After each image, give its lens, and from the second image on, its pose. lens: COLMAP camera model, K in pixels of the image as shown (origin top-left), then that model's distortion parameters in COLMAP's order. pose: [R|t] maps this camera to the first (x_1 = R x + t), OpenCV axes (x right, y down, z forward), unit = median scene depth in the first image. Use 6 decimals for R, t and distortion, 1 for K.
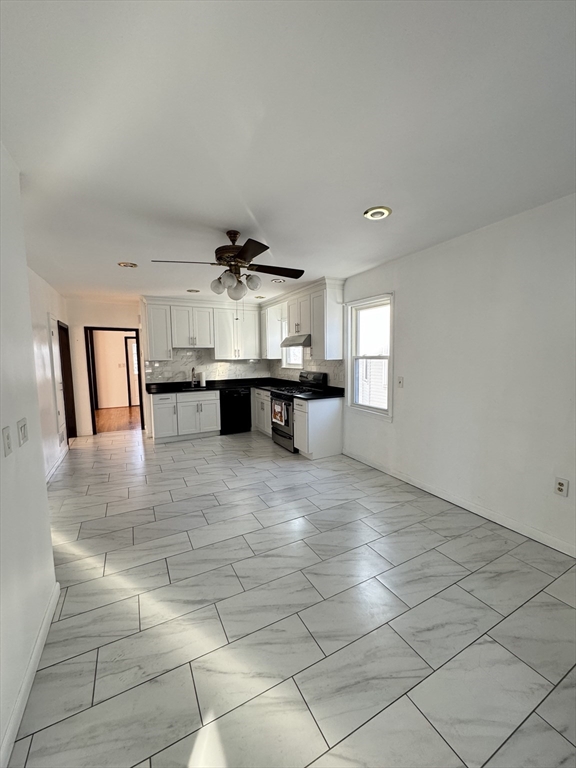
lens RADIAL K [[305.6, 0, 289.0], [0, 305.6, 381.5], [0, 0, 1]] dist [-0.002260, -0.000481]
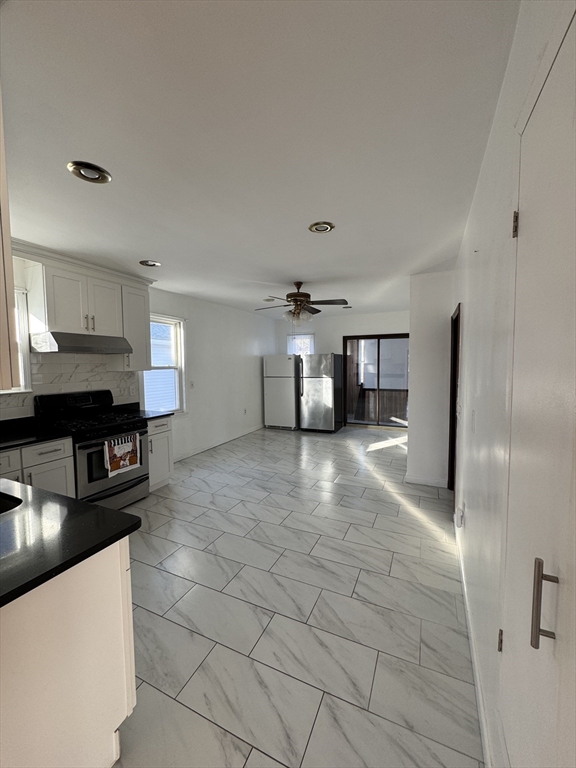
lens RADIAL K [[305.6, 0, 289.2], [0, 305.6, 383.8], [0, 0, 1]] dist [-0.002260, -0.000481]
pose [[-0.607787, -0.035460, 0.793308, -0.969562], [0.084580, 0.990429, 0.109071, -0.111562], [-0.789583, 0.133390, -0.598971, 1.420135]]
